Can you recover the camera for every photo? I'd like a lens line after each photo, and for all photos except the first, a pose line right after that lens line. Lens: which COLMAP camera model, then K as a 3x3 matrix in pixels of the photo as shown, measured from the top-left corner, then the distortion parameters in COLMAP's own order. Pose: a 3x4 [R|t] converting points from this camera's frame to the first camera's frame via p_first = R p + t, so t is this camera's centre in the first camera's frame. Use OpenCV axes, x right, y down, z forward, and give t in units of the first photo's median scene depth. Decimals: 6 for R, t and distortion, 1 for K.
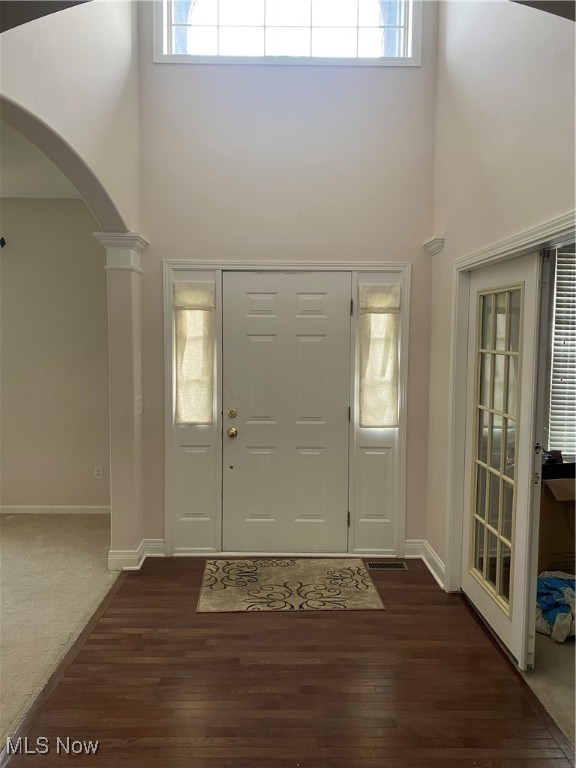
lens RADIAL K [[585.4, 0, 288.0], [0, 585.4, 384.0], [0, 0, 1]] dist [0.106642, -0.156171]
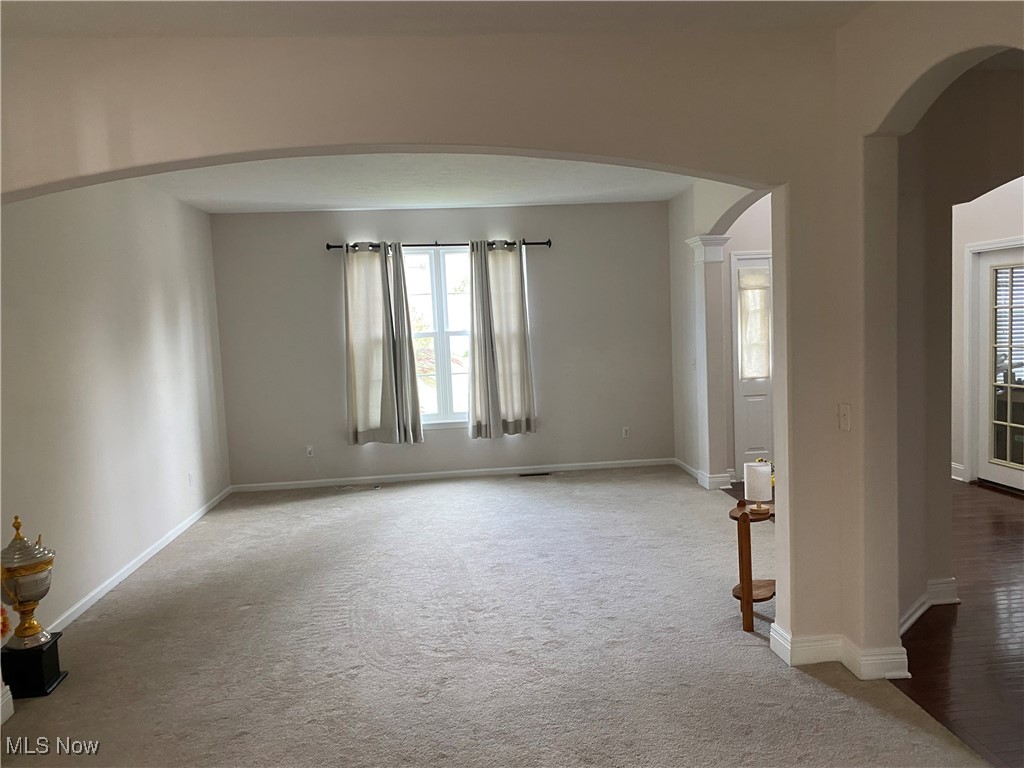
lens RADIAL K [[780.5, 0, 512.8], [0, 780.5, 389.0], [0, 0, 1]] dist [0.106642, -0.156171]
pose [[0.991017, -0.059043, 0.119997, -0.906612], [0.059364, 0.998236, 0.000900, 0.059615], [-0.119839, 0.006232, 0.992774, -0.660228]]
